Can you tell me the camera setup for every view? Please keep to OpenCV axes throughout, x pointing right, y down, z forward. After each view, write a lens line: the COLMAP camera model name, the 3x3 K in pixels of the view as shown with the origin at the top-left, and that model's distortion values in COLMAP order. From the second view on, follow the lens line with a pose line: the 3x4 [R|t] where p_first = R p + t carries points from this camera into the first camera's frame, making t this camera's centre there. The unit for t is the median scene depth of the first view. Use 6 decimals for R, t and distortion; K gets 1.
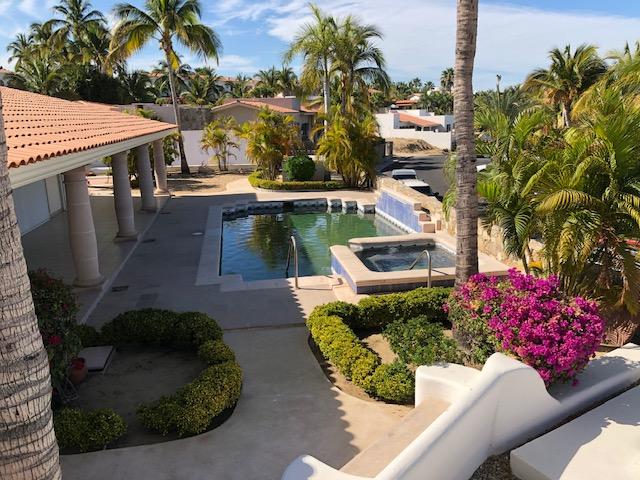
lens RADIAL K [[524.3, 0, 320.0], [0, 524.3, 240.0], [0, 0, 1]] dist [0.002753, 0.001683]
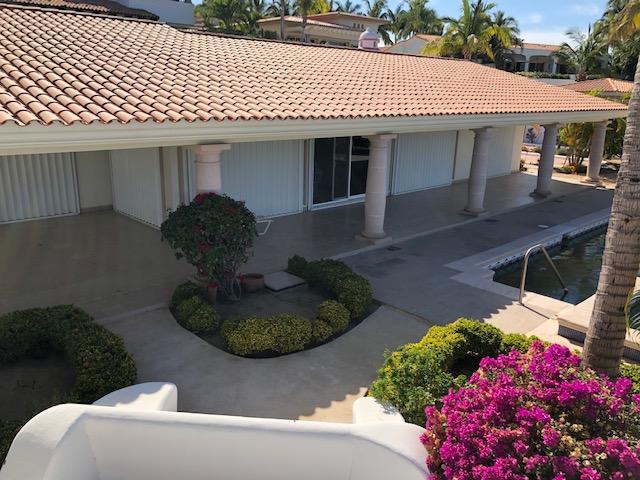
lens RADIAL K [[524.3, 0, 320.0], [0, 524.3, 240.0], [0, 0, 1]] dist [0.002753, 0.001683]
pose [[0.547412, 0.263114, -0.794425, 0.424465], [-0.230197, 0.960011, 0.159336, -0.067159], [0.804580, 0.095652, 0.586090, 0.235324]]
